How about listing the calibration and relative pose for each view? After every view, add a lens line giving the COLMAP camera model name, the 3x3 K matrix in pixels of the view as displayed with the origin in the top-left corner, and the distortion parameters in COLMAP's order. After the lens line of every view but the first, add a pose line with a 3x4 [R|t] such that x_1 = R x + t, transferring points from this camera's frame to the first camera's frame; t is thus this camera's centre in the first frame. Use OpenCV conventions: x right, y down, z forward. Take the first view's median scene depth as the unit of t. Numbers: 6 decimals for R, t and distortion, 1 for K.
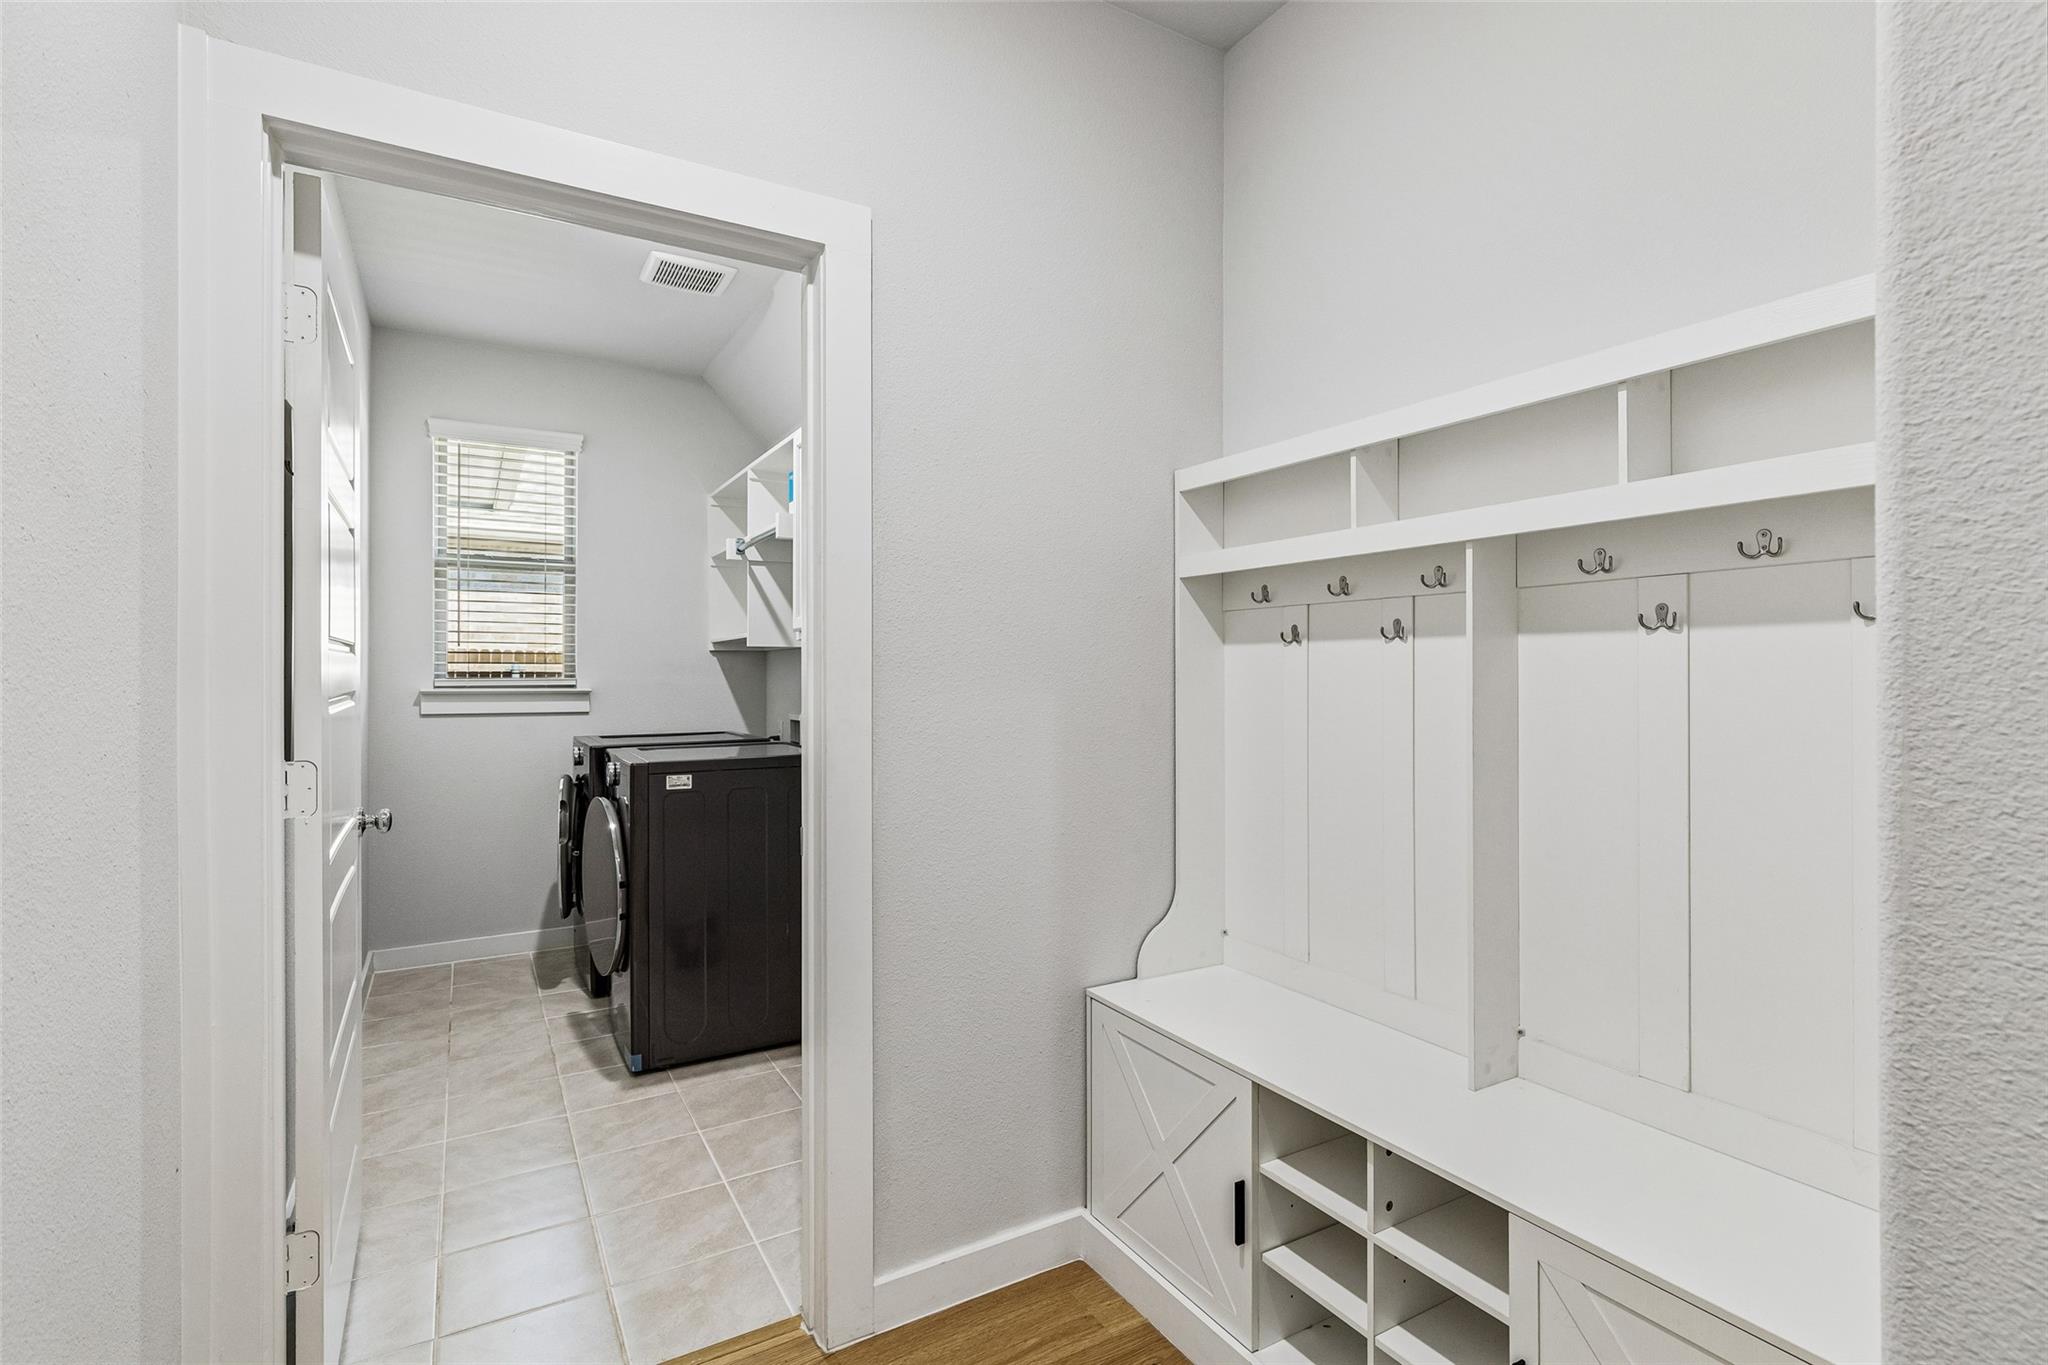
lens RADIAL K [[965.1, 0, 1029.1], [0, 965.1, 675.9], [0, 0, 1]] dist [-0.000214, 0.002662]
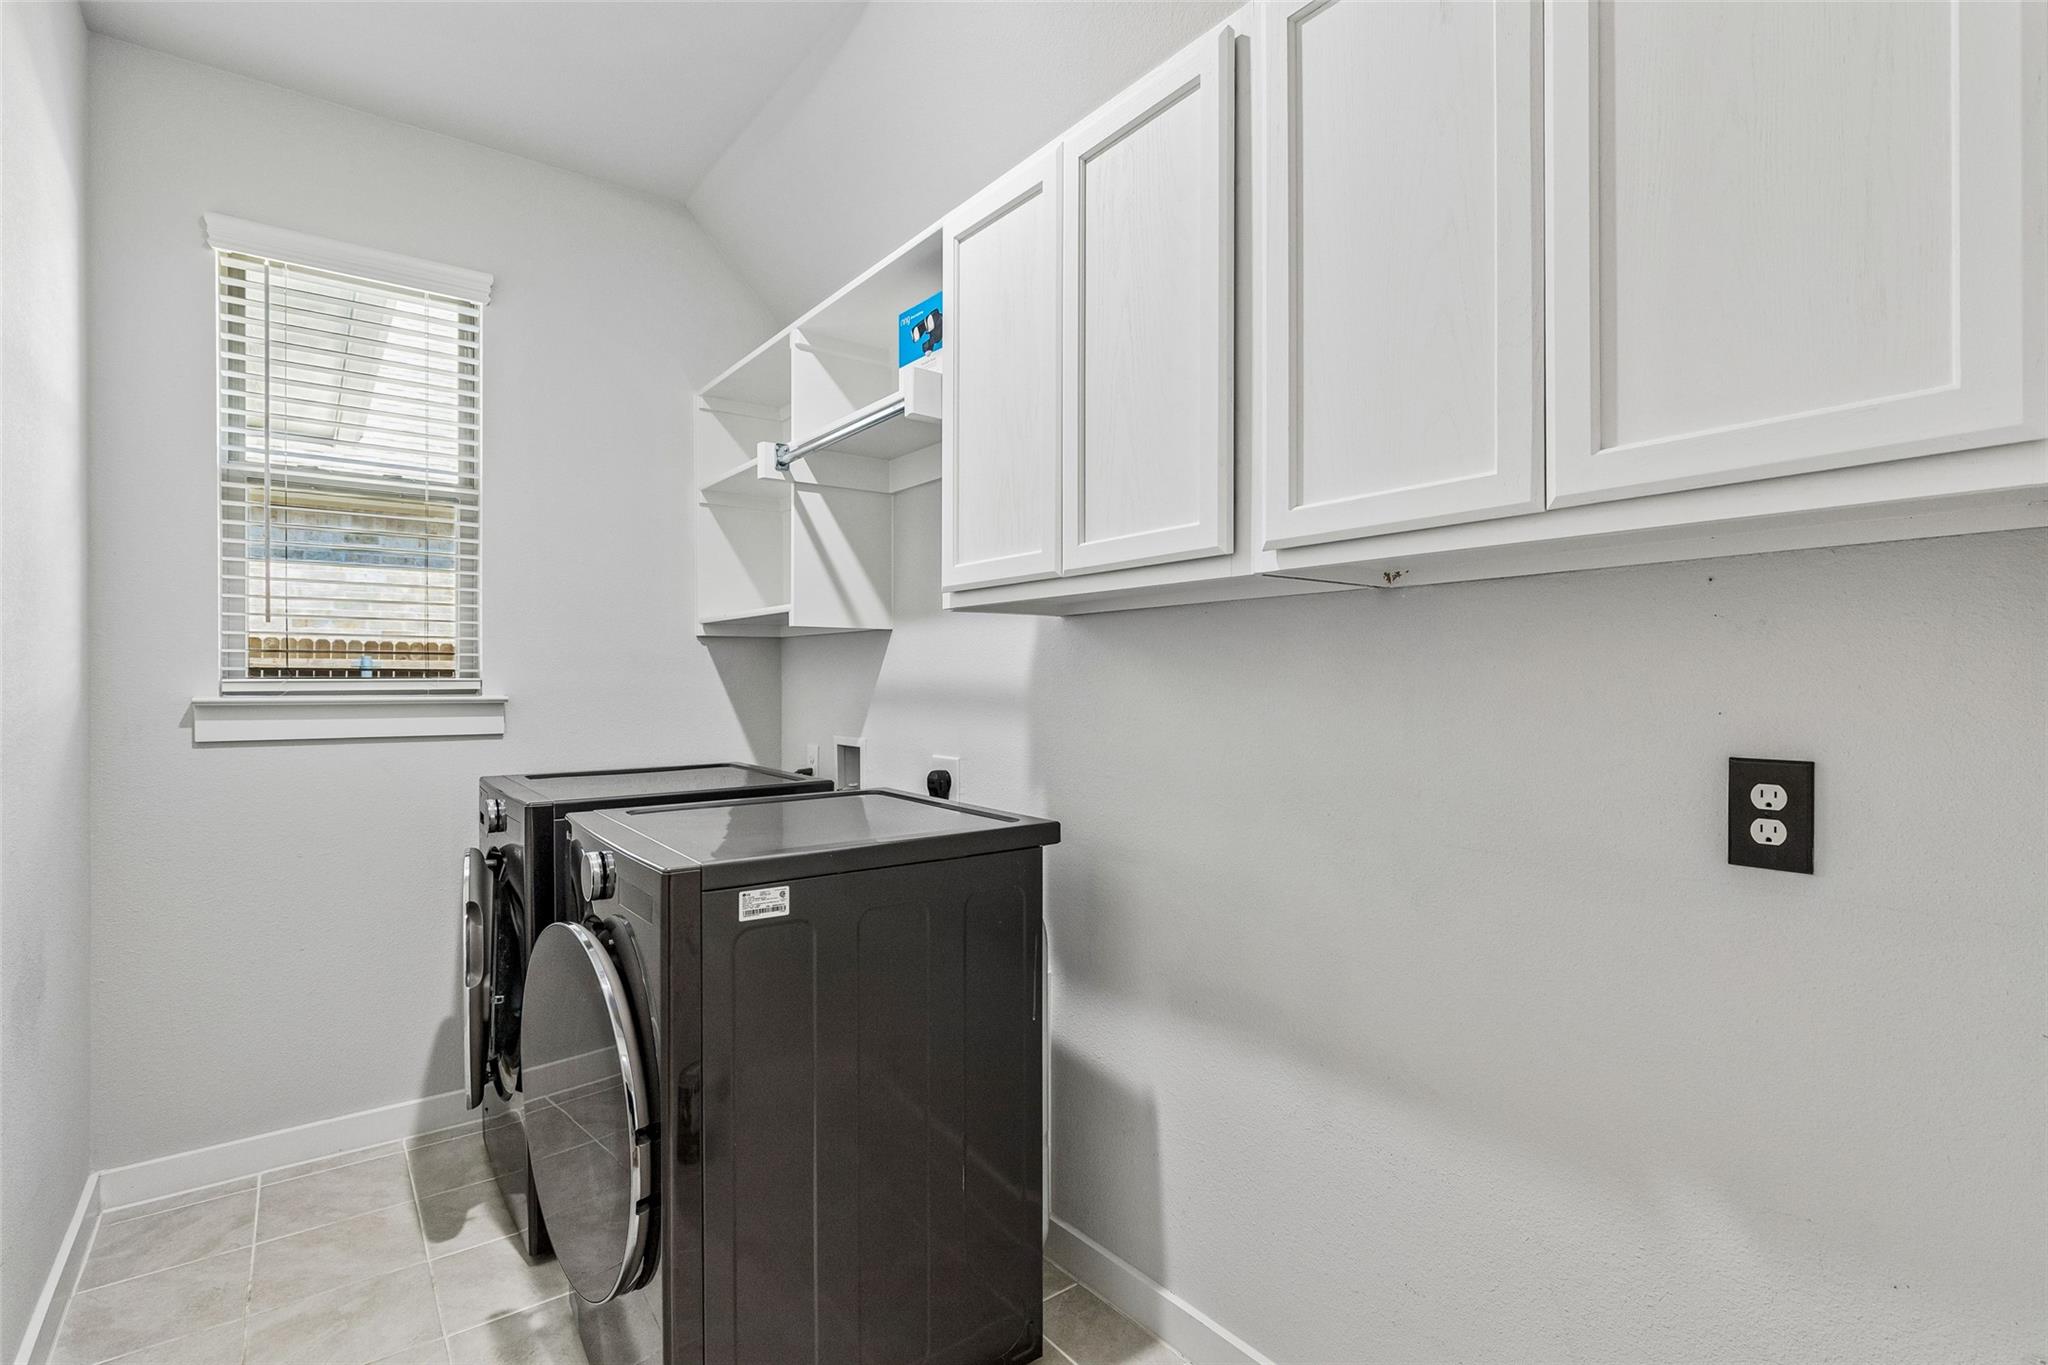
lens RADIAL K [[965.1, 0, 1020.8], [0, 965.1, 684.8], [0, 0, 1]] dist [-0.000214, 0.002662]
pose [[0.992885, 0.001575, 0.119071, -0.217396], [-0.002447, 0.999971, 0.007175, 0.001187], [-0.119056, -0.007416, 0.992860, 0.380721]]
